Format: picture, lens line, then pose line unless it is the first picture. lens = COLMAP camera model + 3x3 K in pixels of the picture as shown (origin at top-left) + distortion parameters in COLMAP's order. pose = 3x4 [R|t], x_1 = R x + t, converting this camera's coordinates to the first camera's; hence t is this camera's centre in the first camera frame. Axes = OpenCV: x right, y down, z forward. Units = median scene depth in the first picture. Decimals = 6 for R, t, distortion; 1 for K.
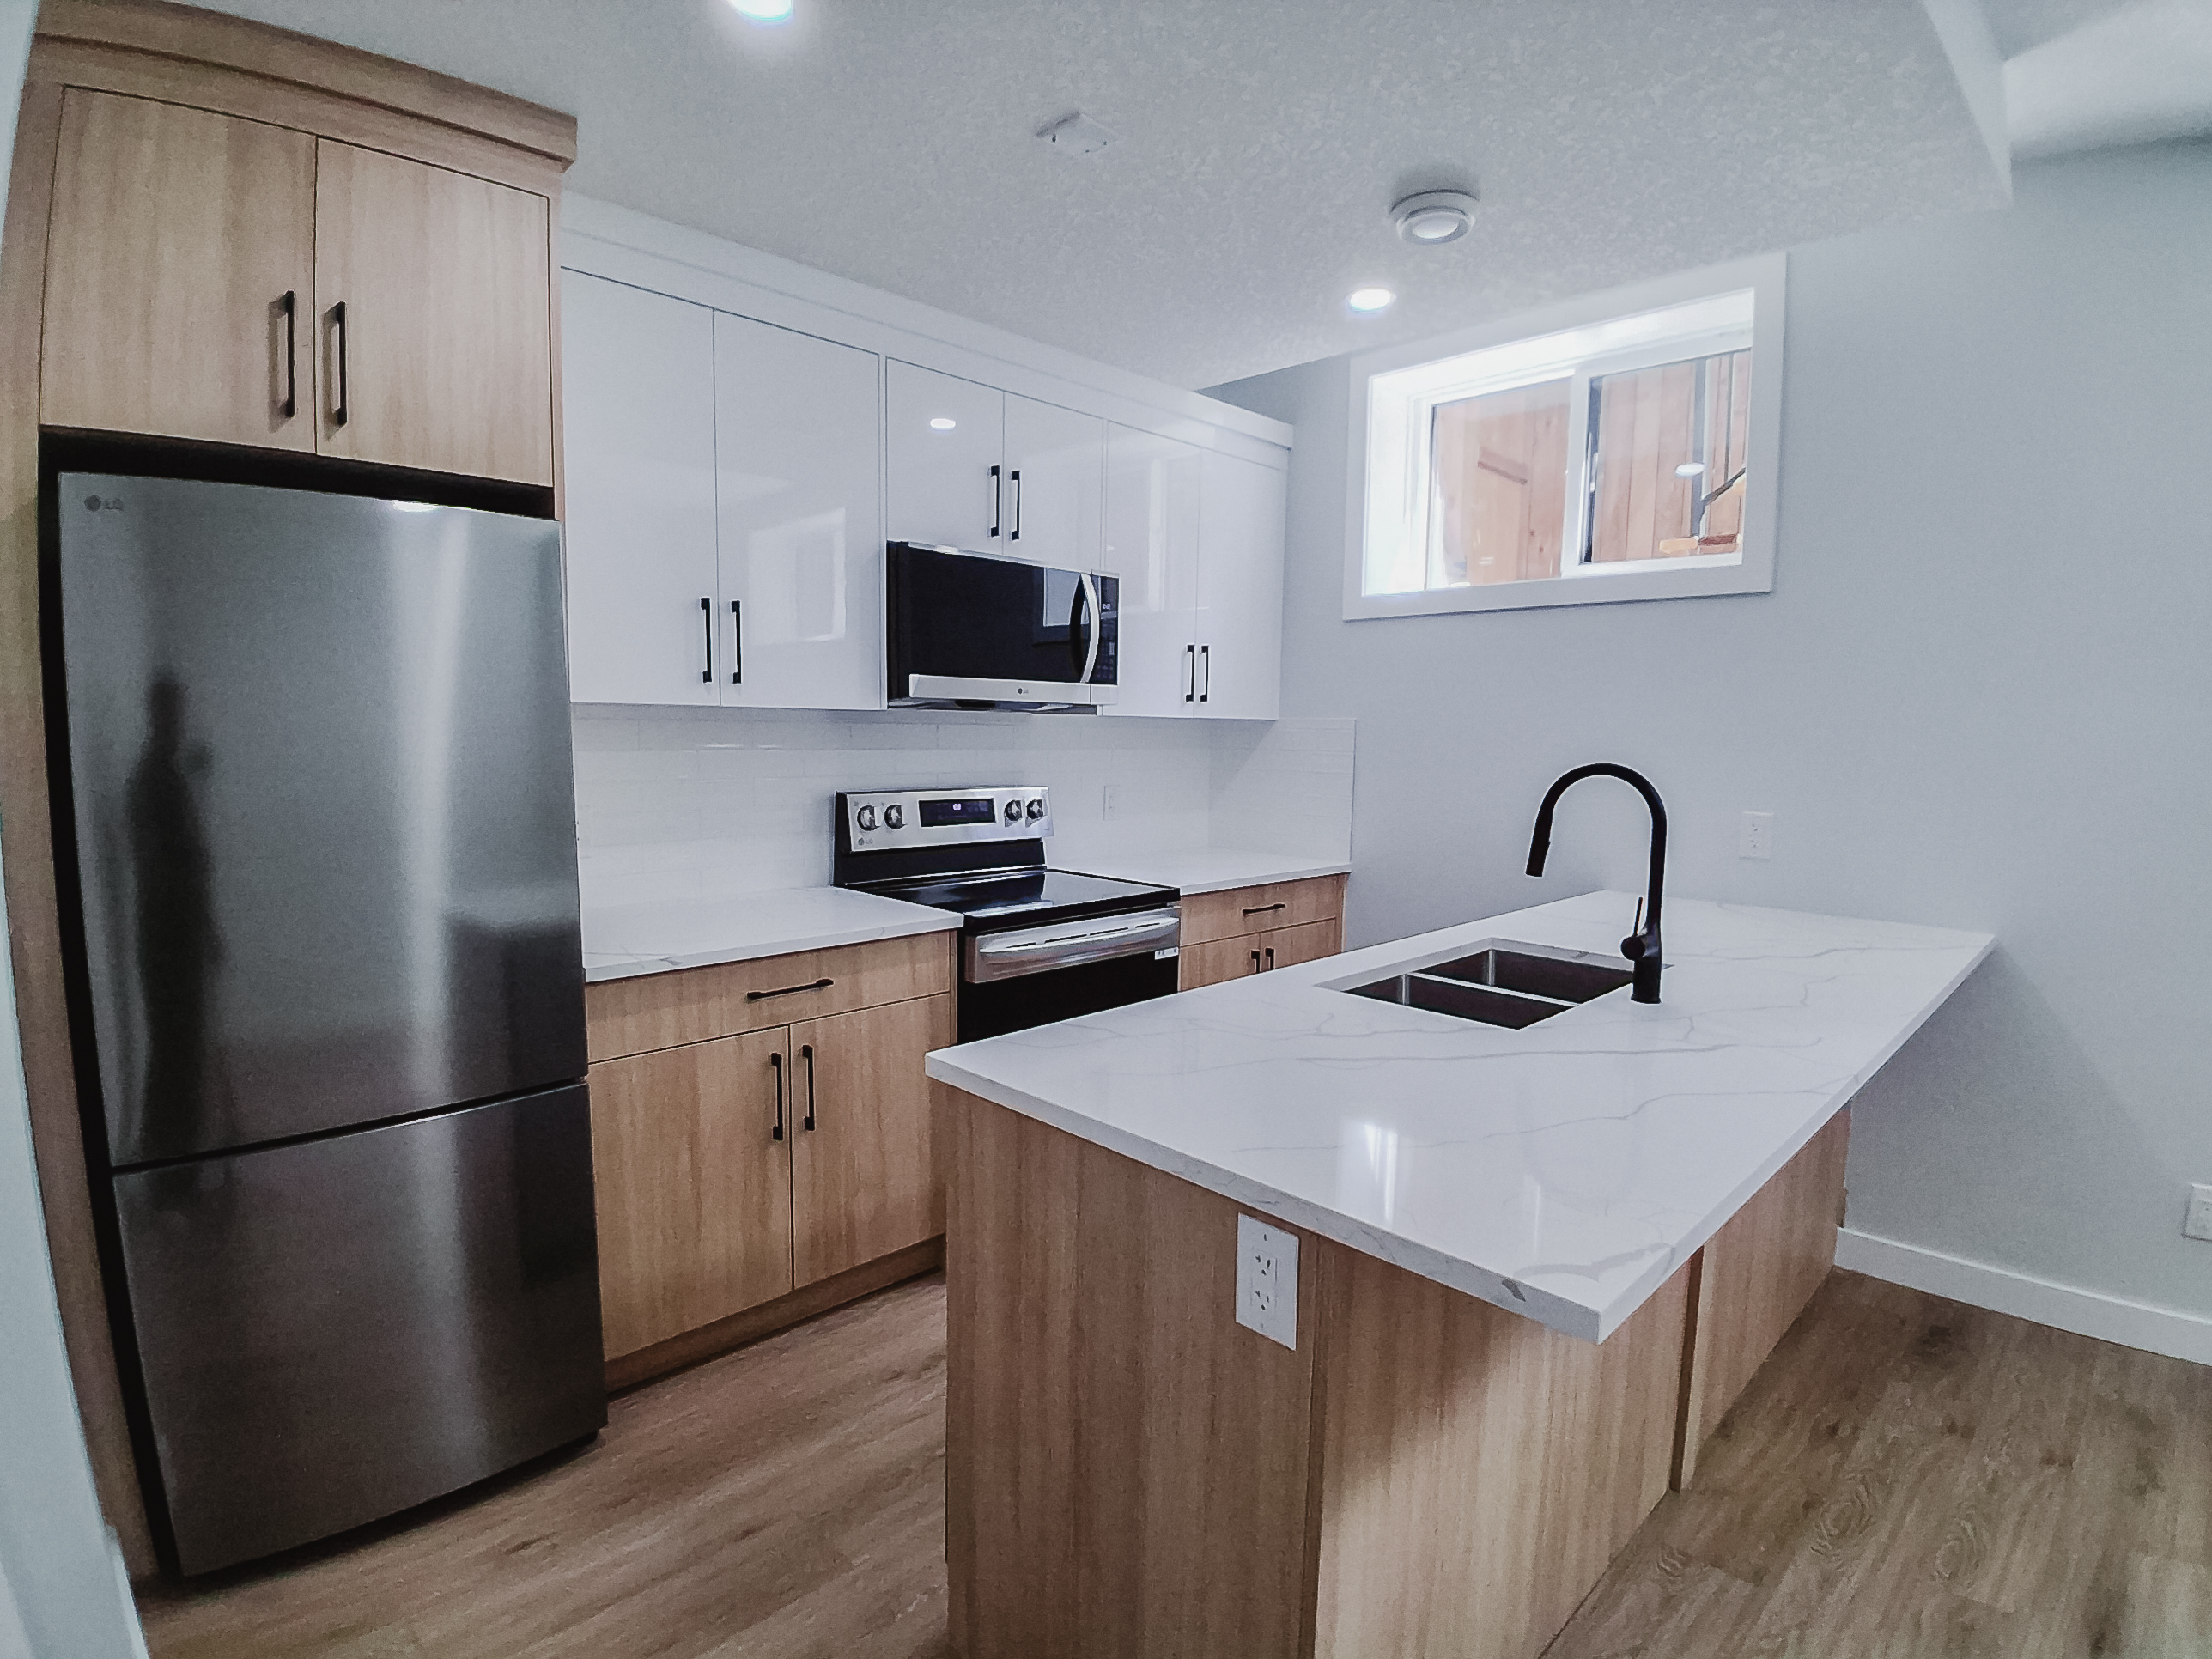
lens RADIAL K [[1101.3, 0, 1104.5], [0, 1101.3, 838.1], [0, 0, 1]] dist [0.010916, -0.048865]
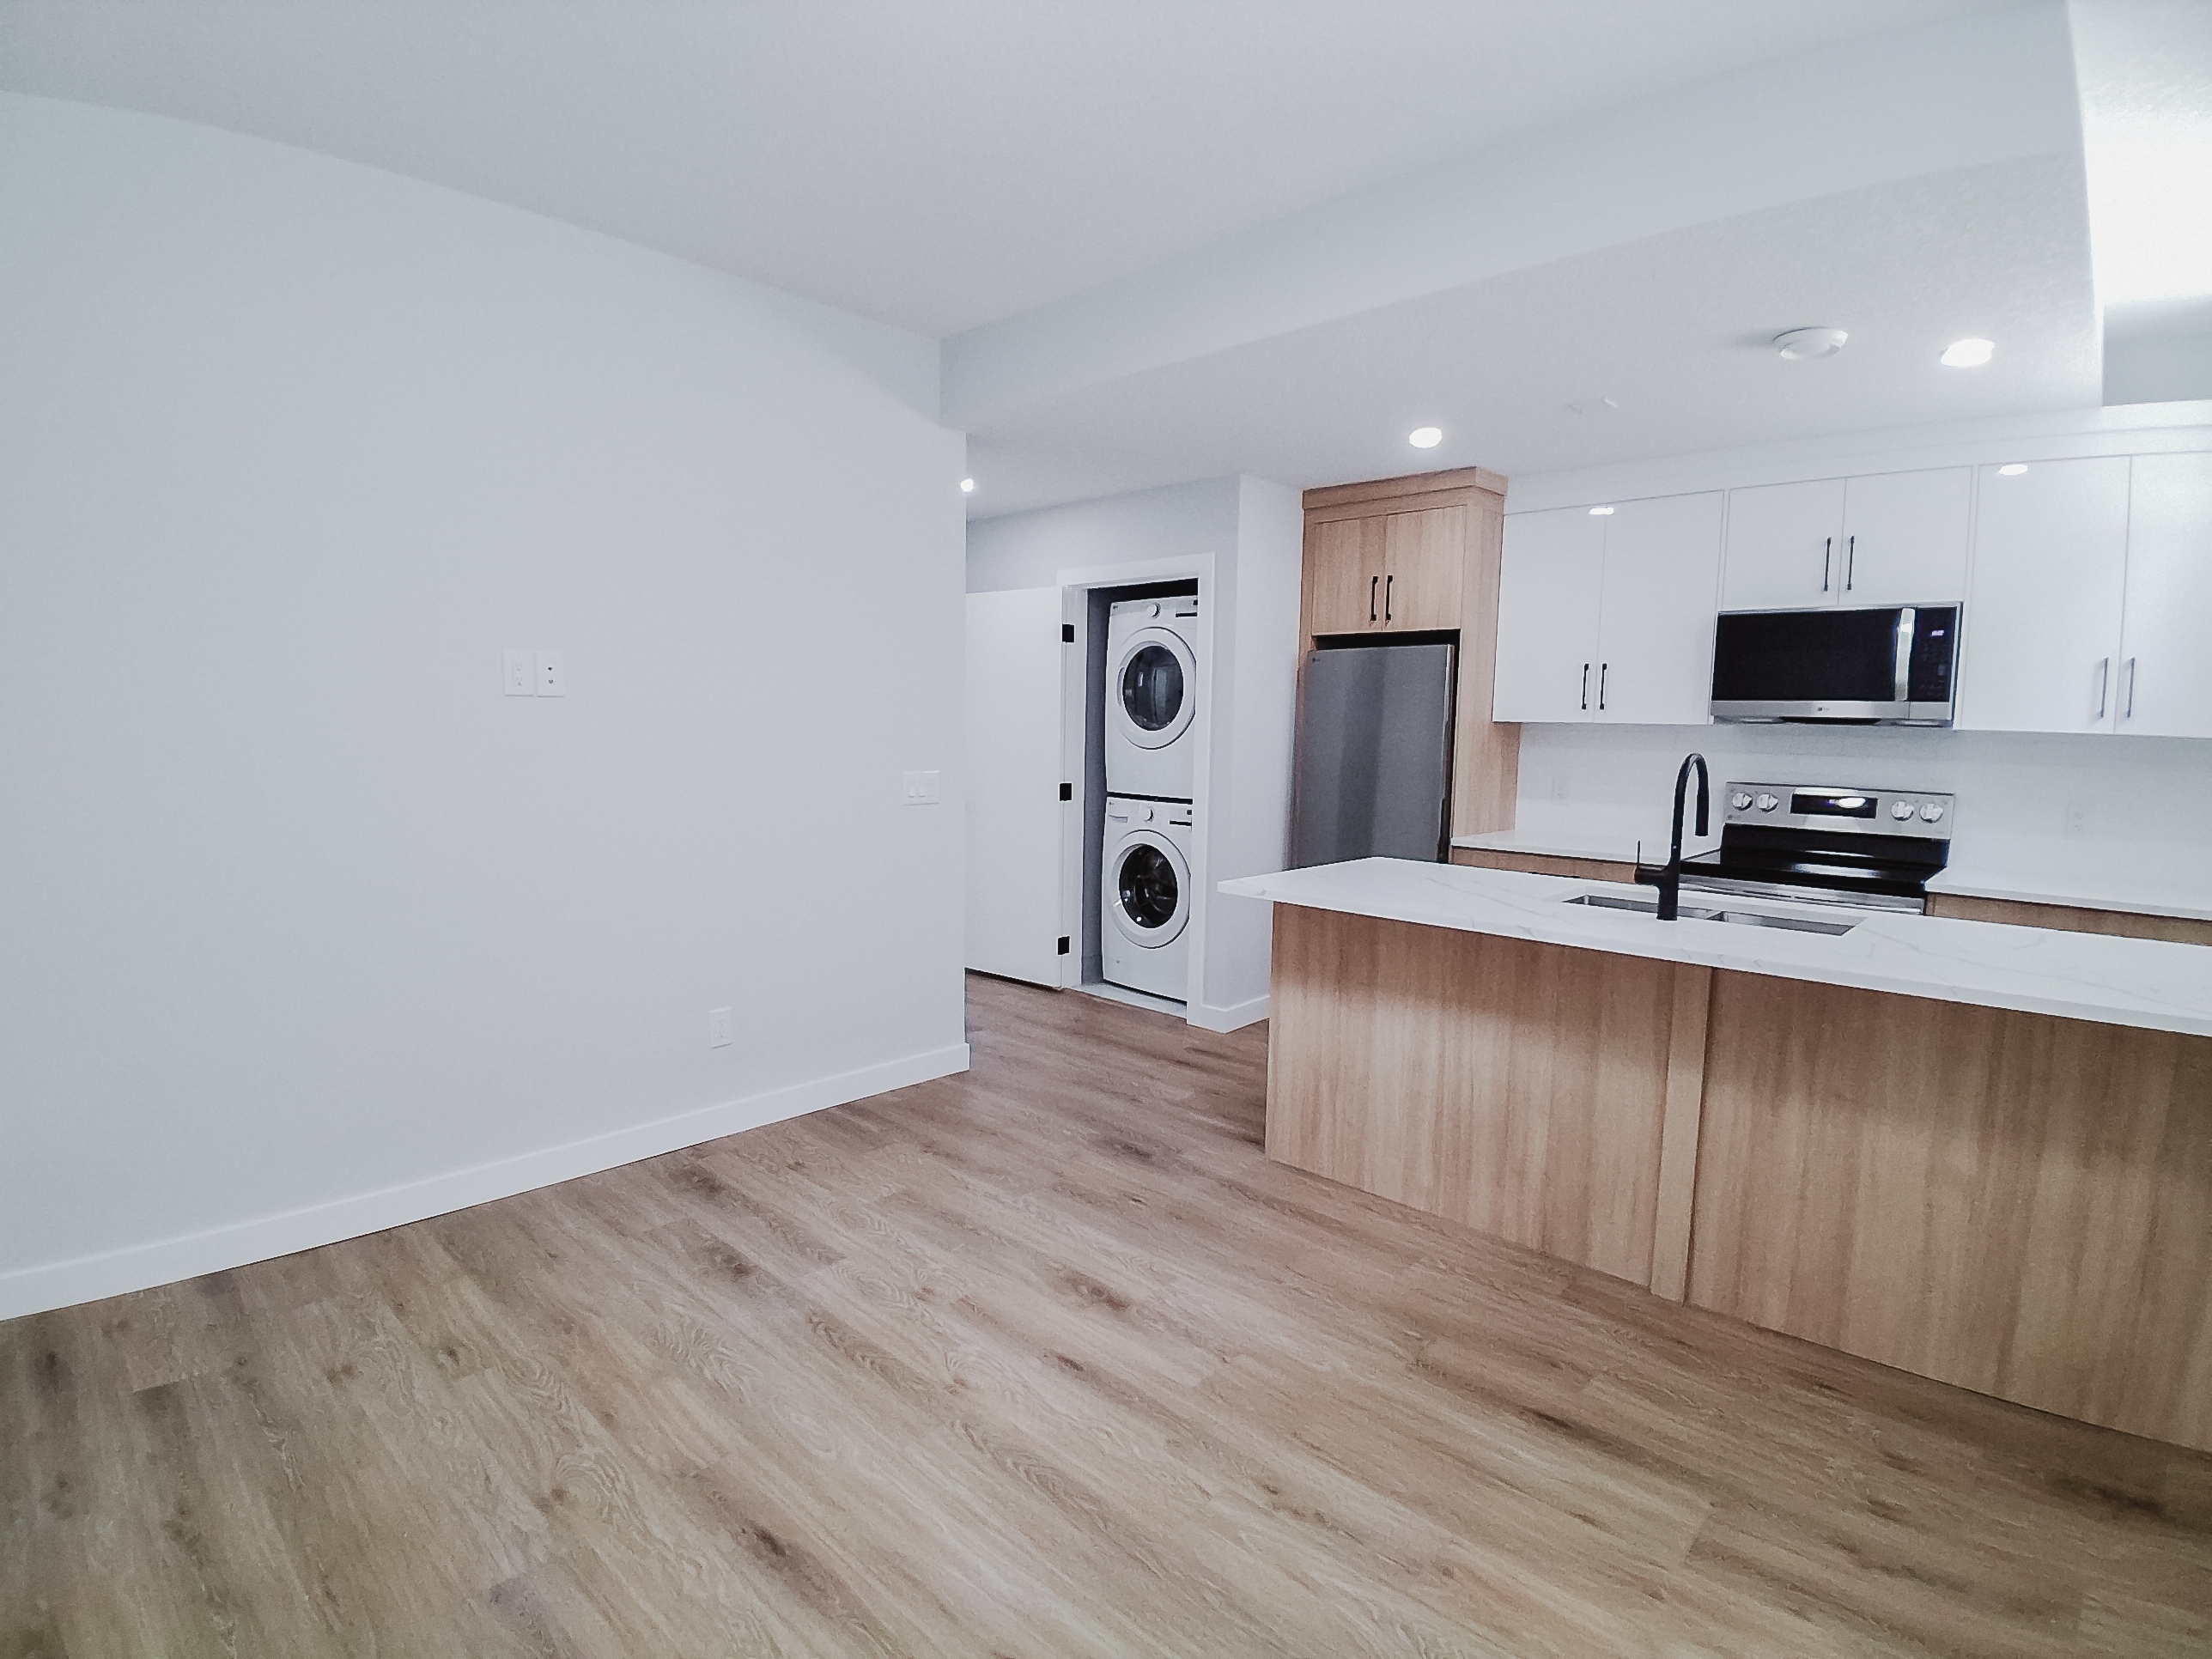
lens RADIAL K [[1101.3, 0, 1104.5], [0, 1101.3, 838.1], [0, 0, 1]] dist [0.010916, -0.048865]
pose [[0.034396, 0.090287, -0.995322, 1.391153], [-0.121211, 0.988936, 0.085519, 0.008397], [0.992031, 0.117702, 0.044959, 0.153680]]
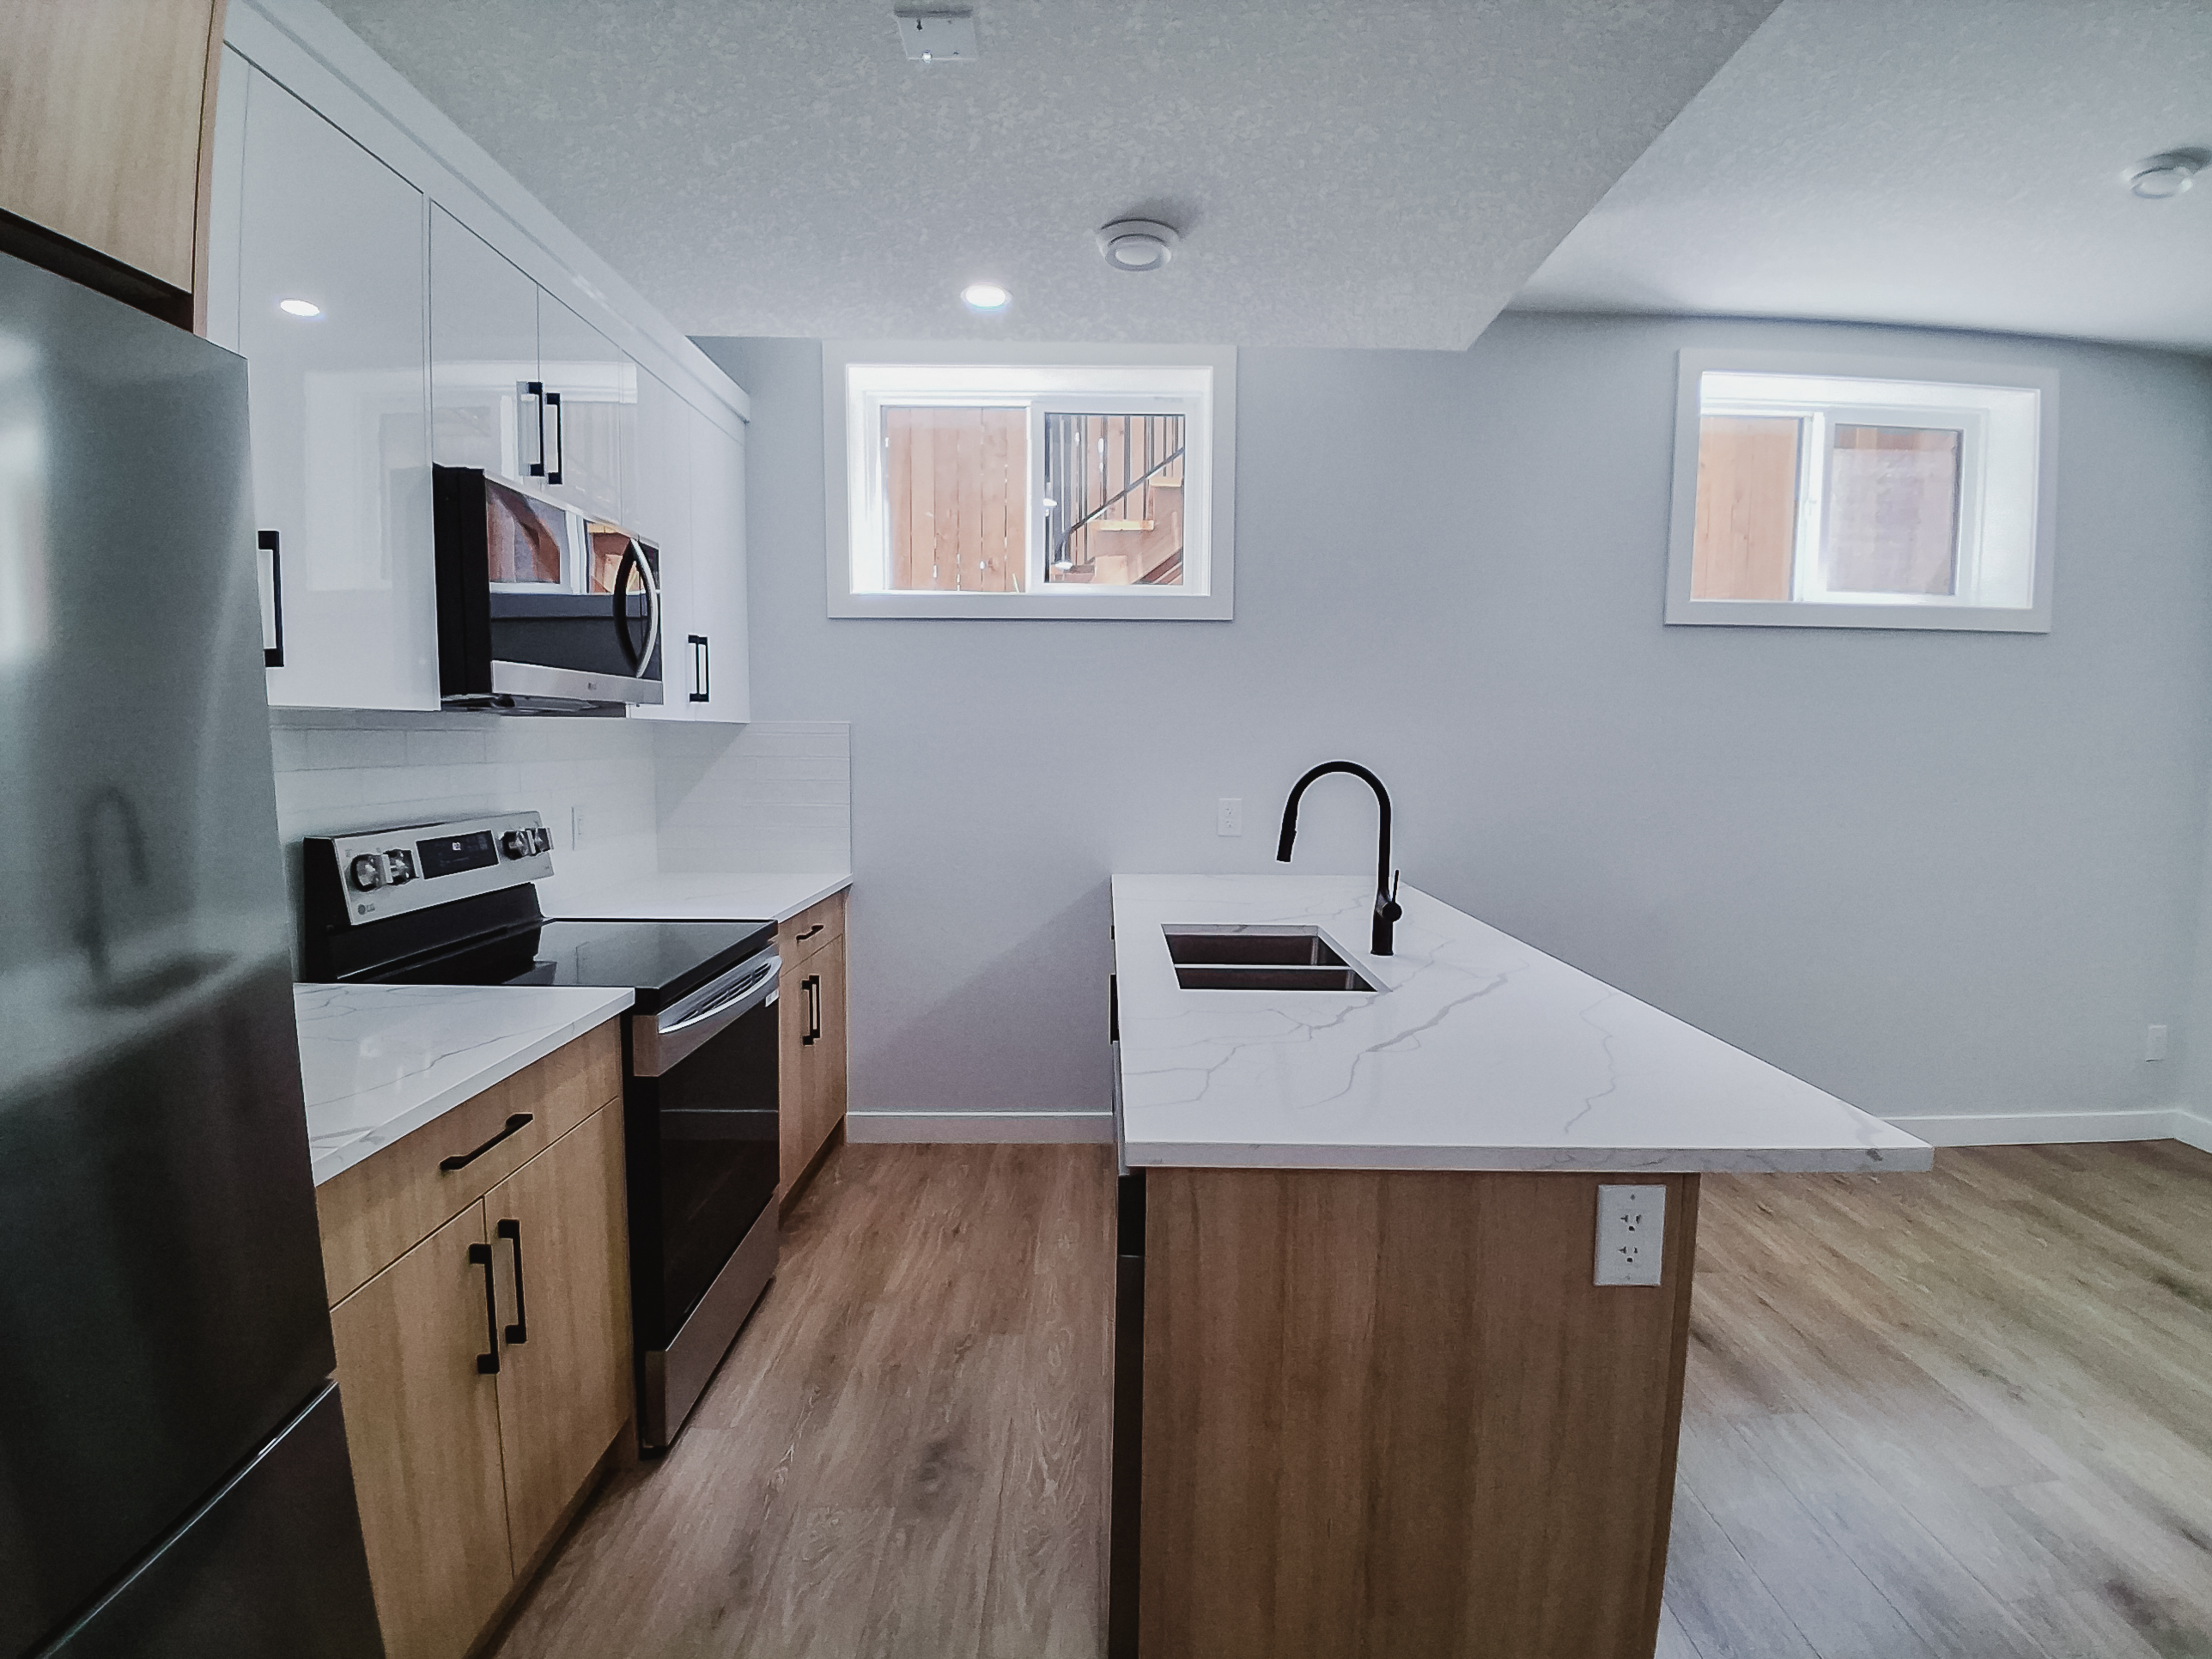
lens RADIAL K [[1101.3, 0, 1104.5], [0, 1101.3, 838.1], [0, 0, 1]] dist [0.010916, -0.048865]
pose [[0.706530, -0.073524, 0.703854, -0.429786], [0.074318, 0.996797, 0.029525, -0.030238], [-0.703770, 0.031449, 0.709731, 0.253397]]
